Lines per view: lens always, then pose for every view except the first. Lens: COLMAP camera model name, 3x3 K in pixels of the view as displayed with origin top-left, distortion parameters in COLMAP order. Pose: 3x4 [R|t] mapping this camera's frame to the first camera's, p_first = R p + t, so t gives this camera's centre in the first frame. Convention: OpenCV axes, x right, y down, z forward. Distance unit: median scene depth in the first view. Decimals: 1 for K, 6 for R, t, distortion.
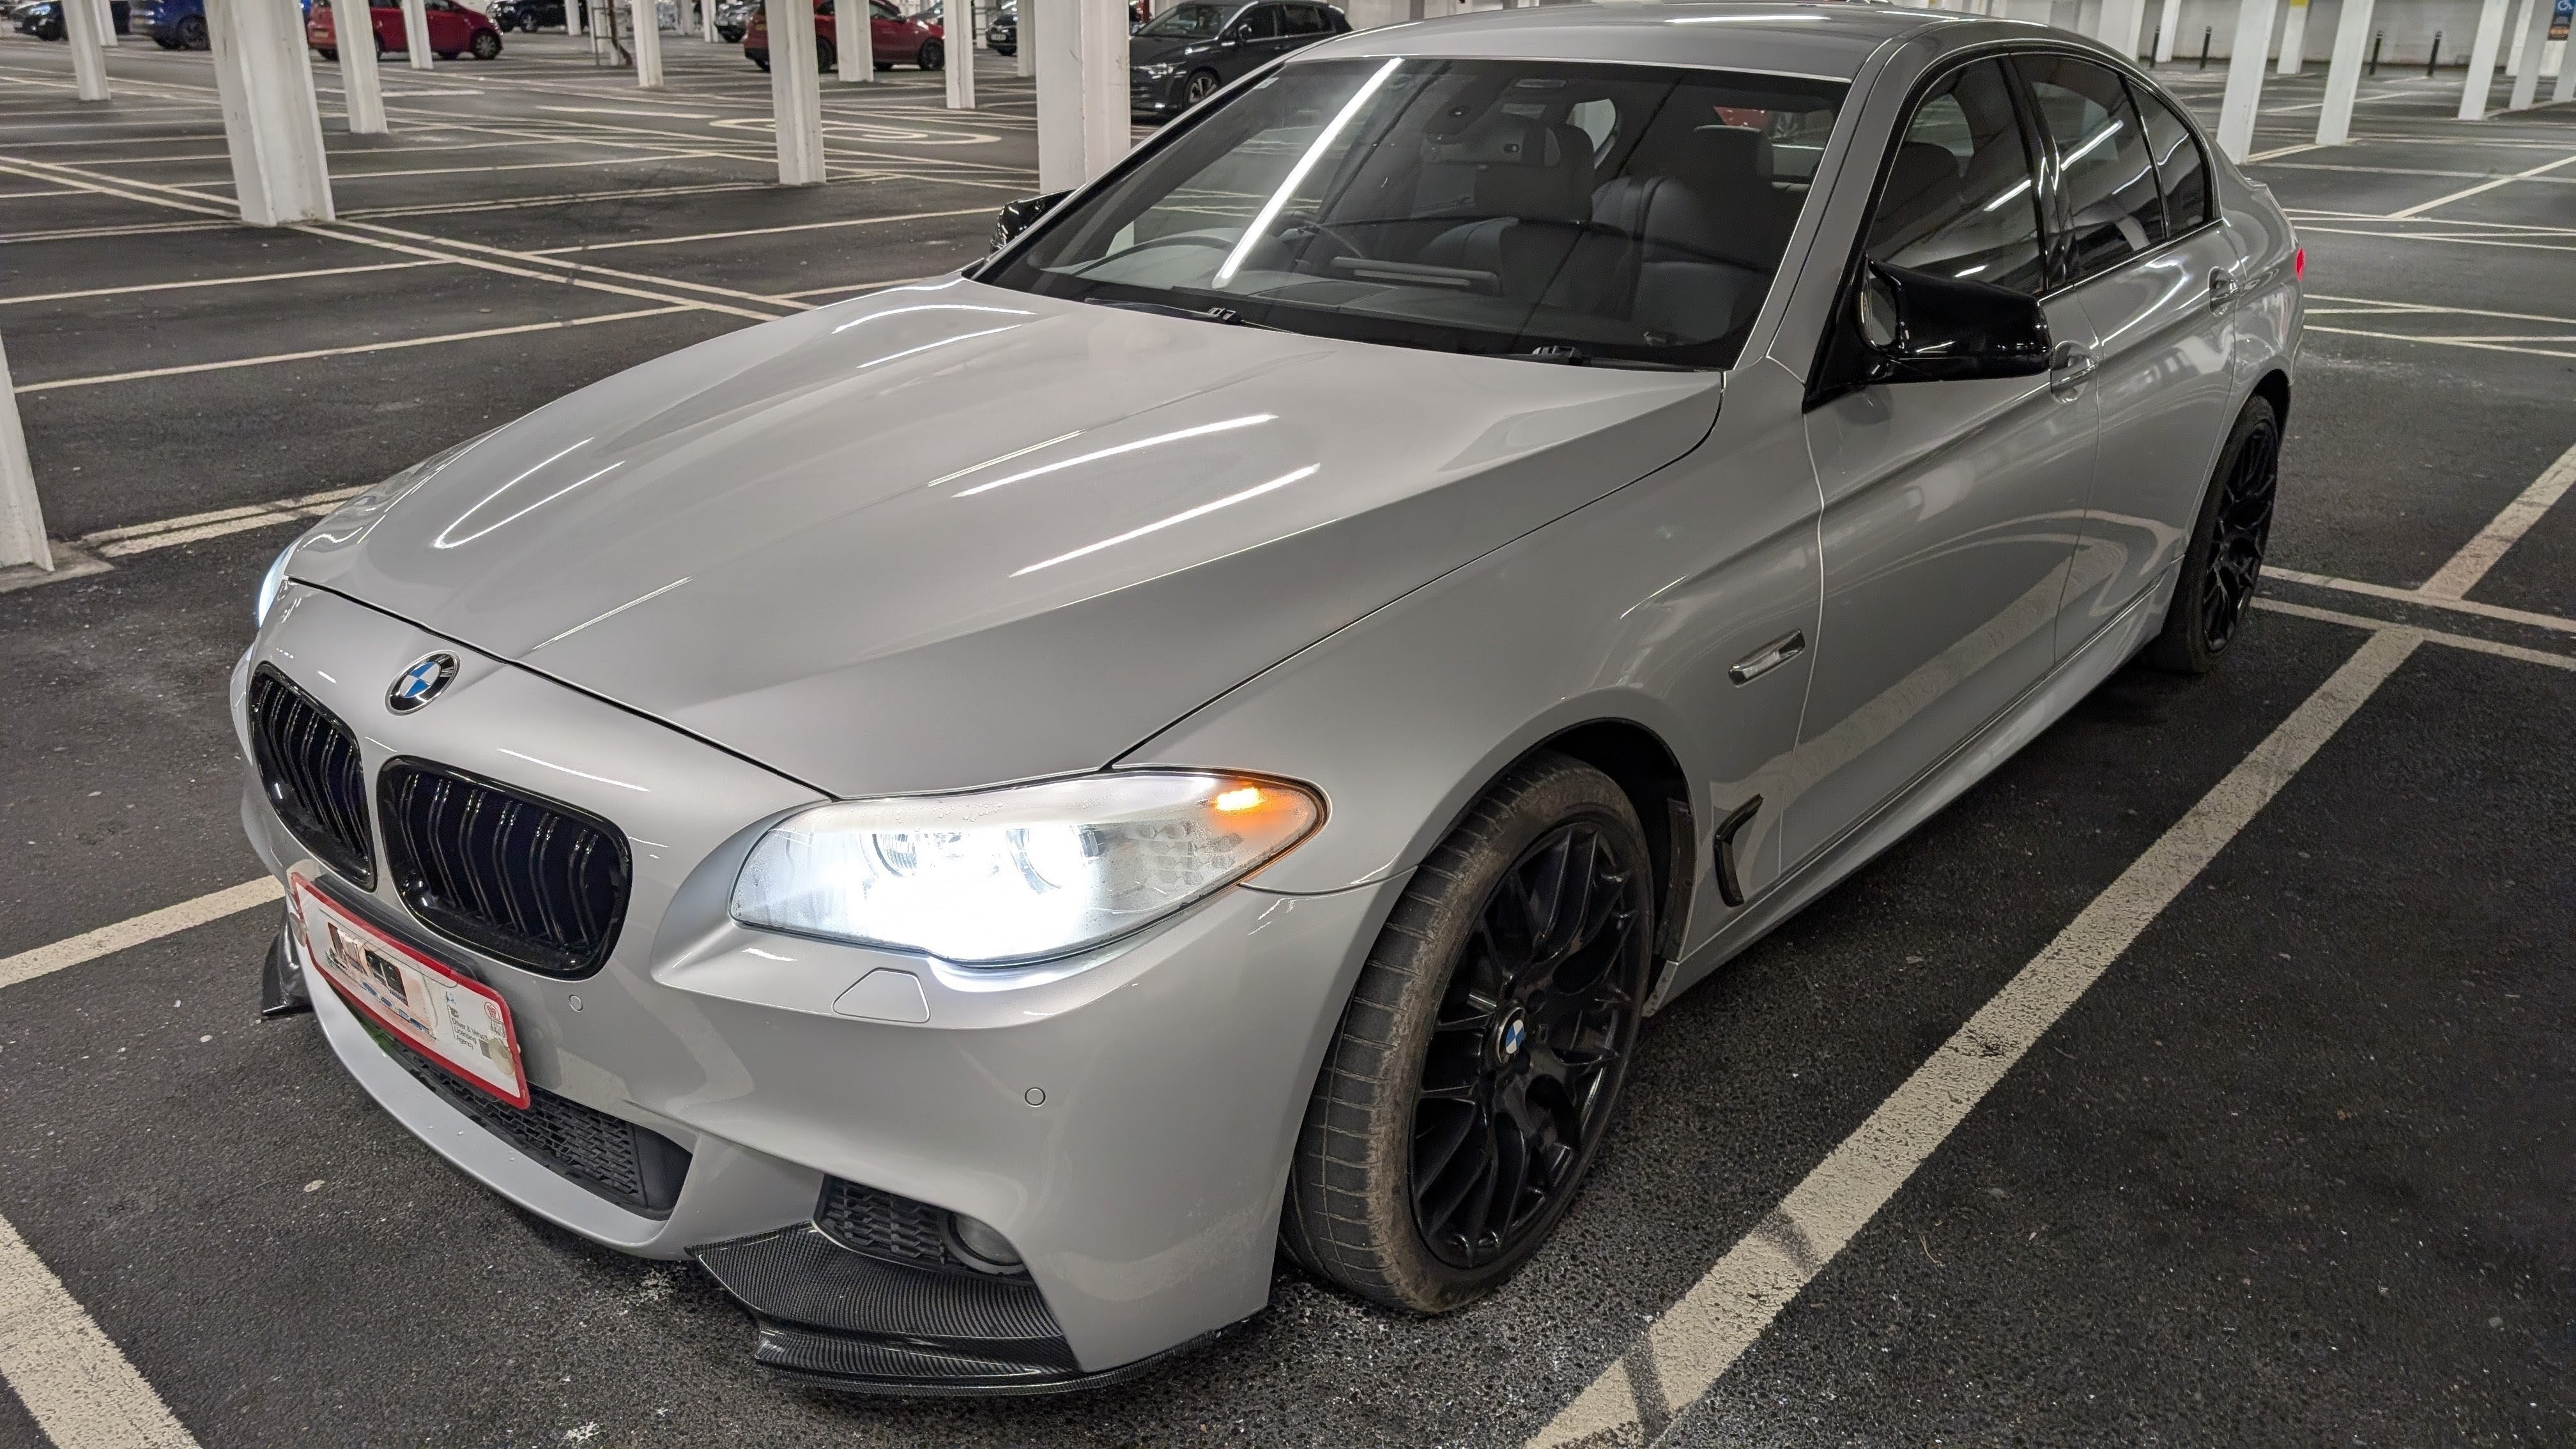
lens RADIAL K [[1890.2, 0, 1289.1], [0, 1890.2, 707.7], [0, 0, 1]] dist [0.008773, 0.005149]
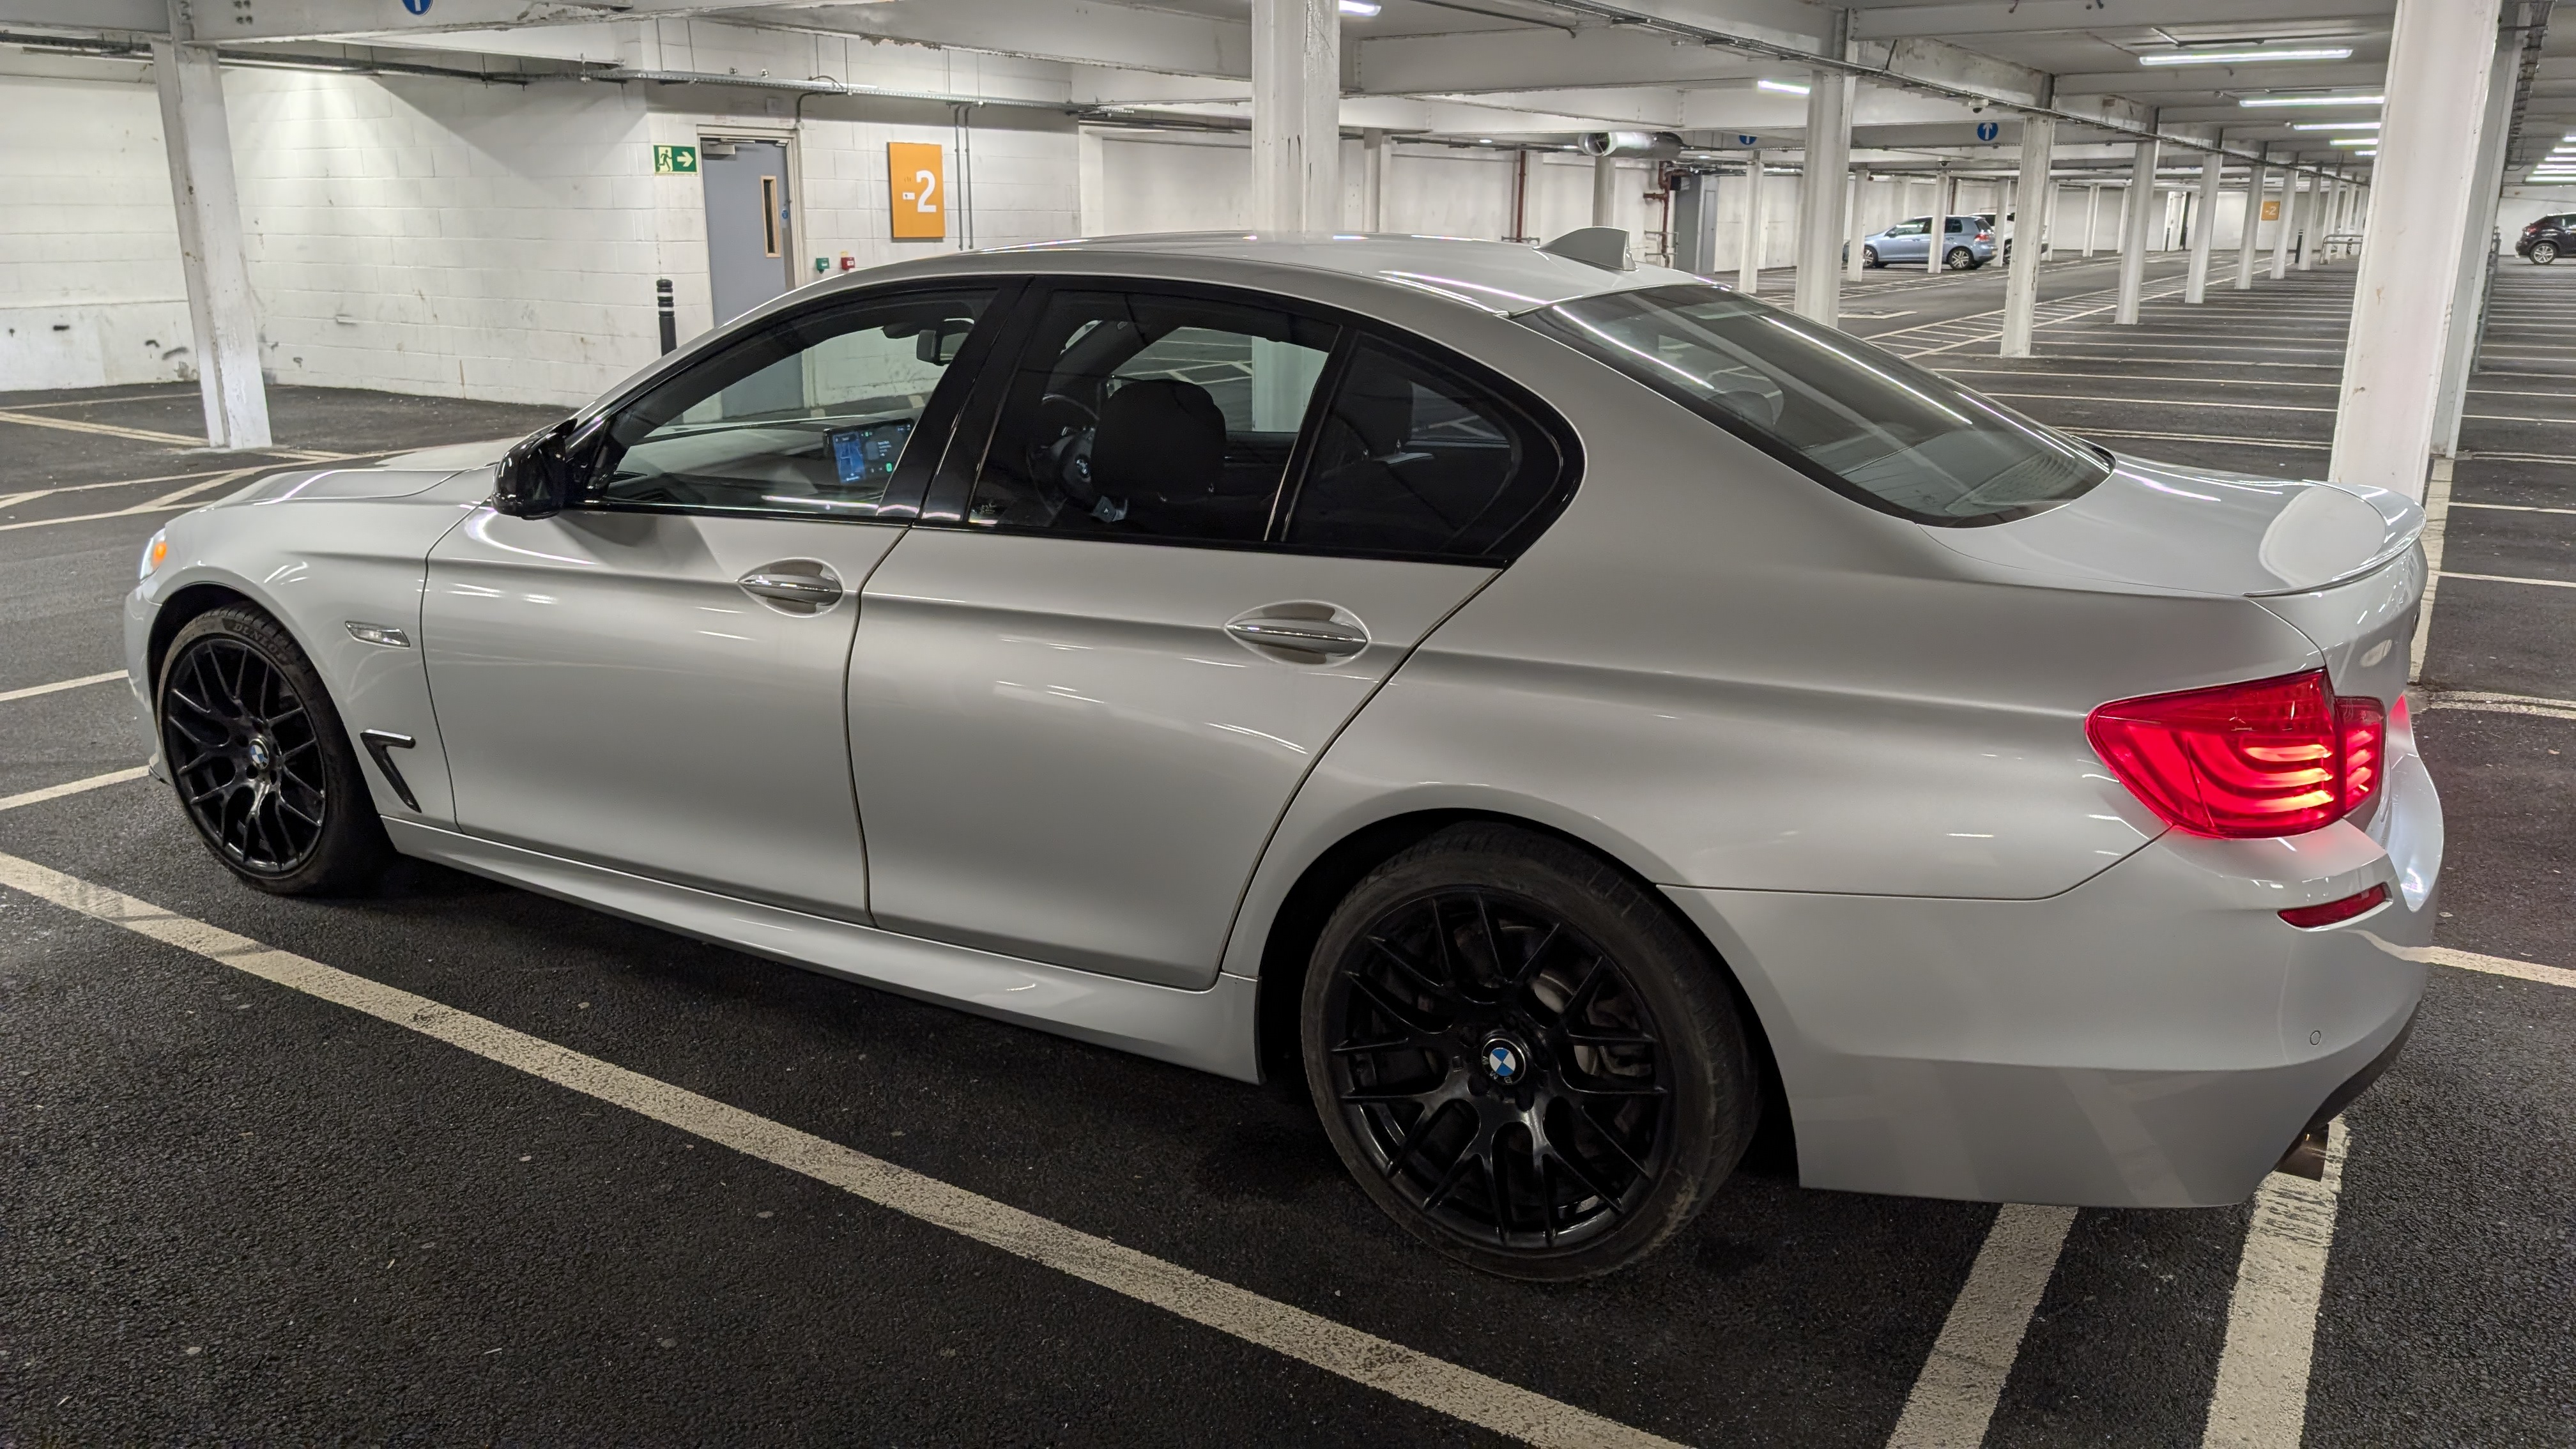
lens RADIAL K [[1887.9, 0, 1300.8], [0, 1887.9, 703.1], [0, 0, 1]] dist [0.026337, -0.009553]
pose [[0.152200, 0.235920, -0.959780, 2.079424], [-0.350123, 0.920988, 0.170864, -0.560754], [0.924256, 0.310035, 0.222775, 1.512952]]
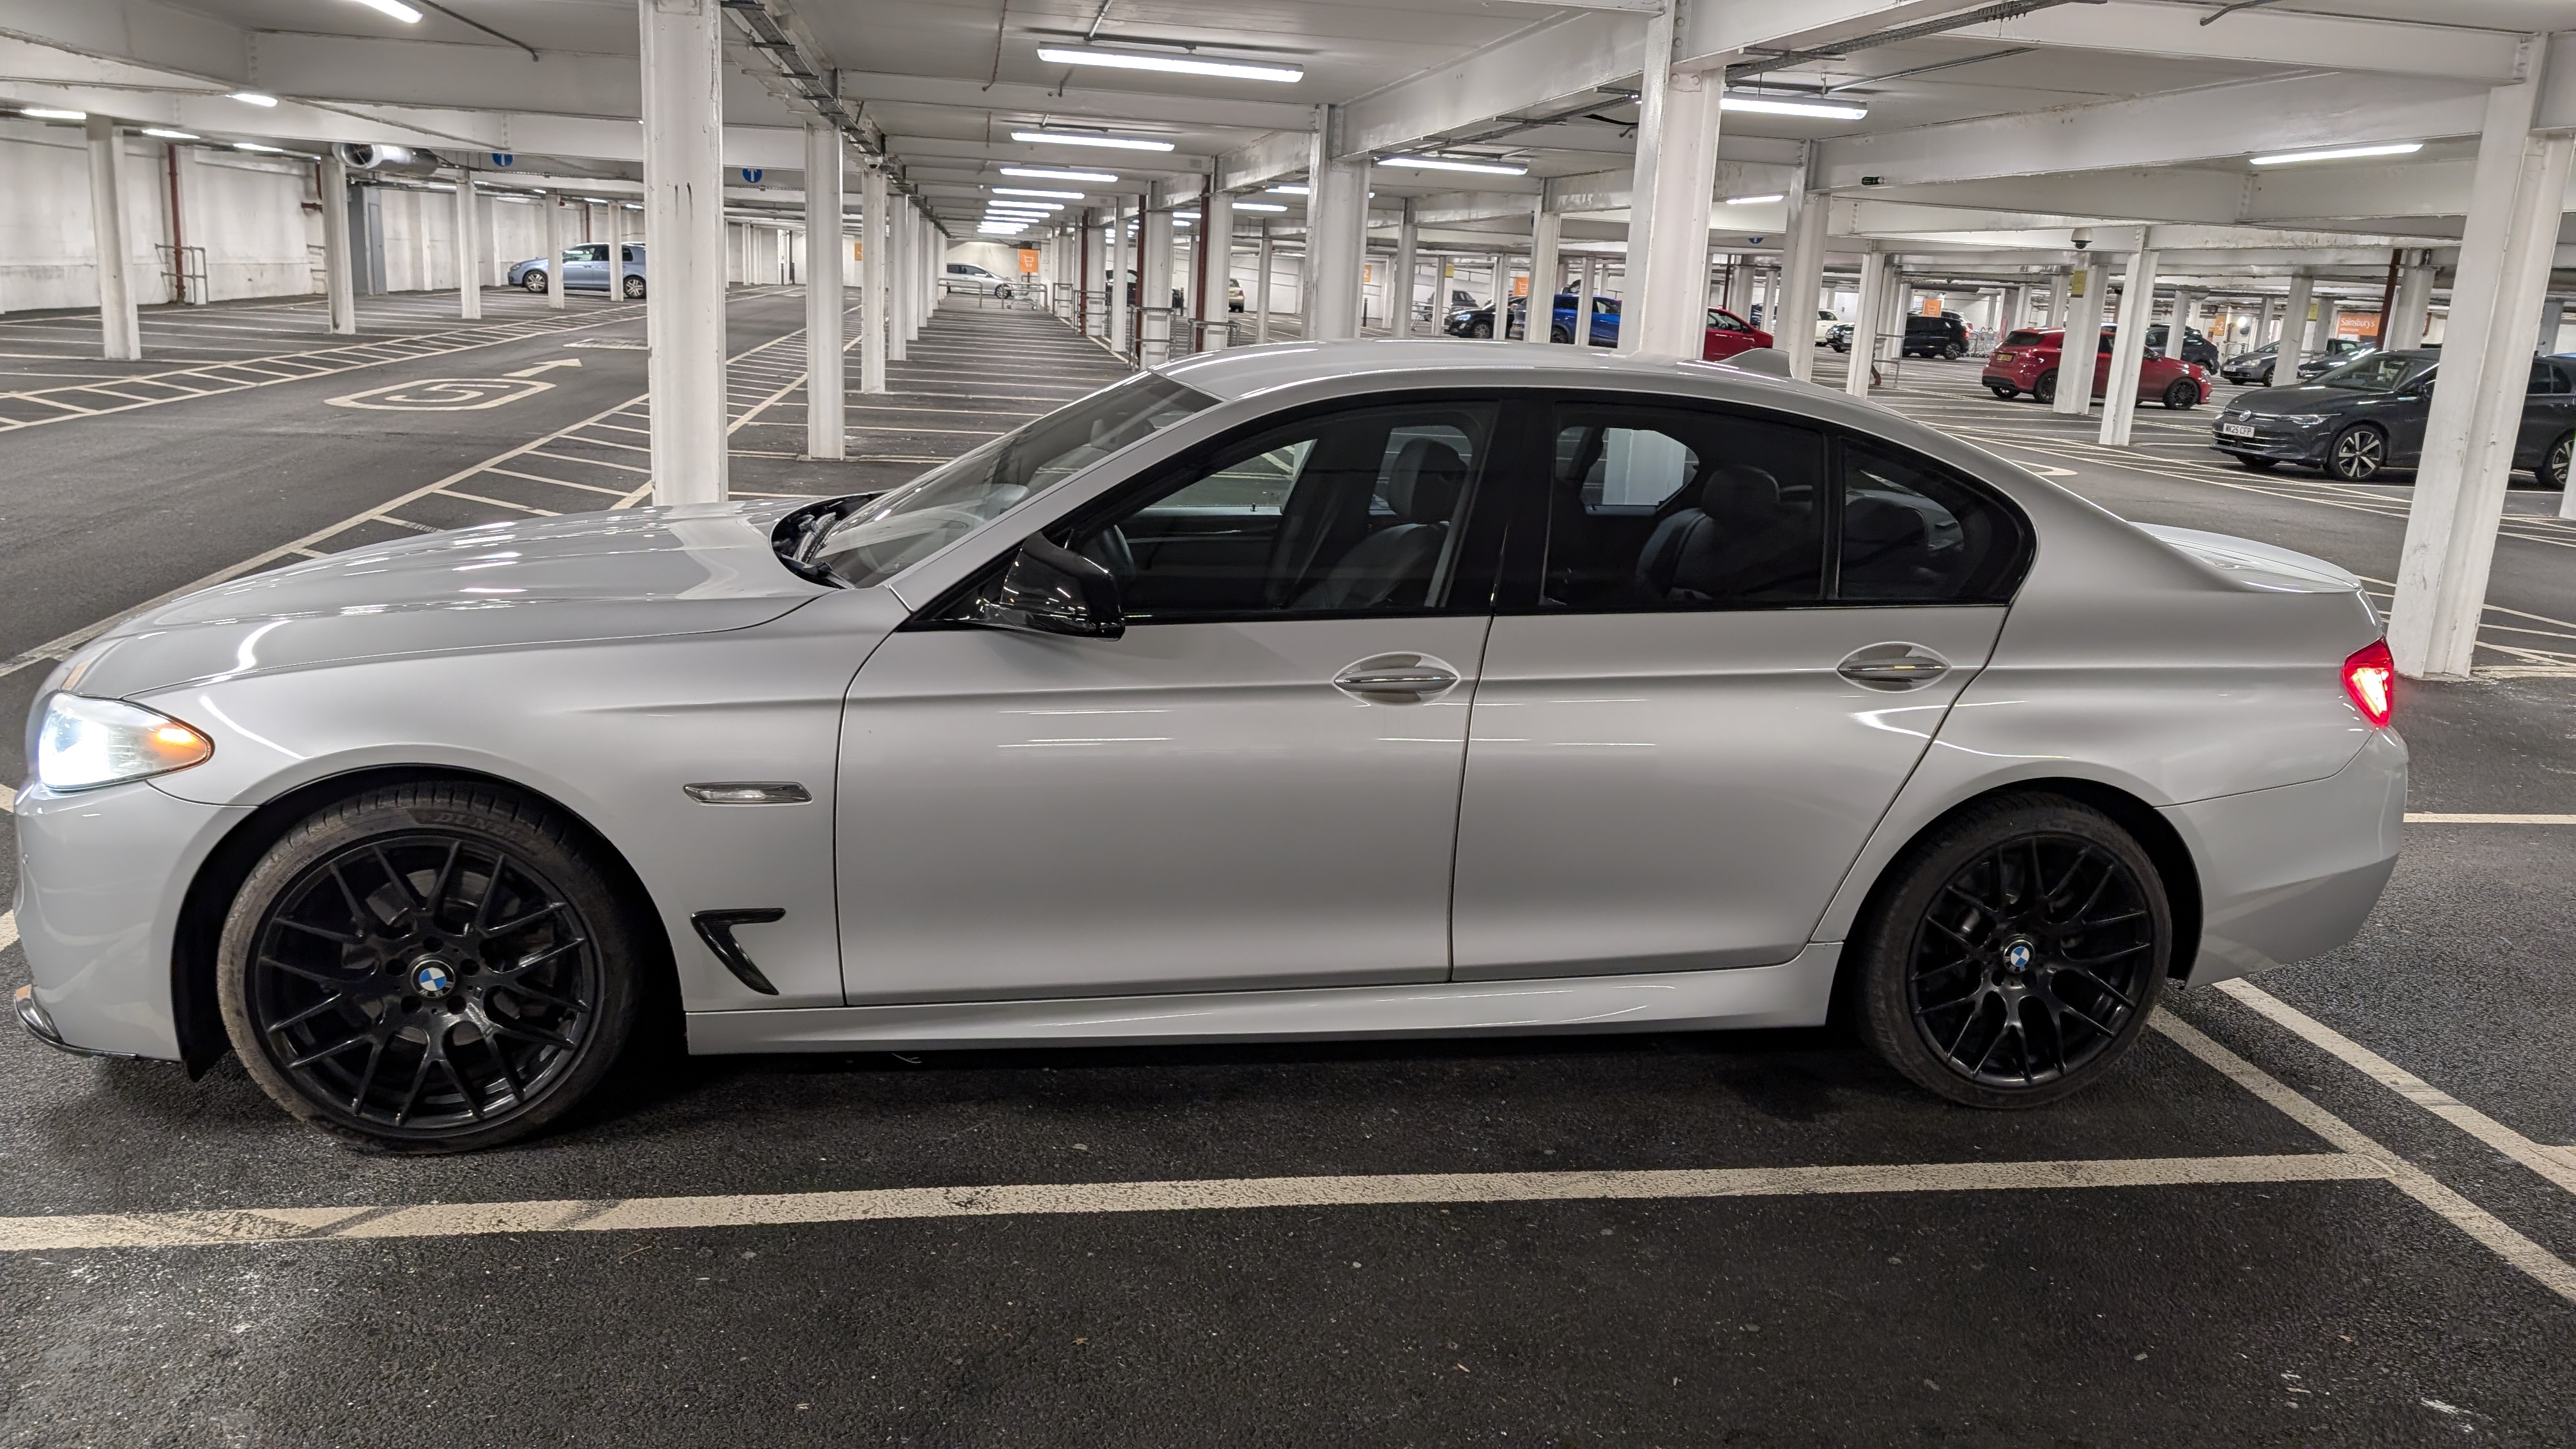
lens RADIAL K [[1887.9, 0, 1300.8], [0, 1887.9, 703.1], [0, 0, 1]] dist [0.026337, -0.009553]
pose [[0.765961, 0.167335, -0.620727, 1.504776], [-0.265375, 0.961730, -0.068203, -0.109925], [0.585559, 0.216966, 0.781055, 0.192204]]
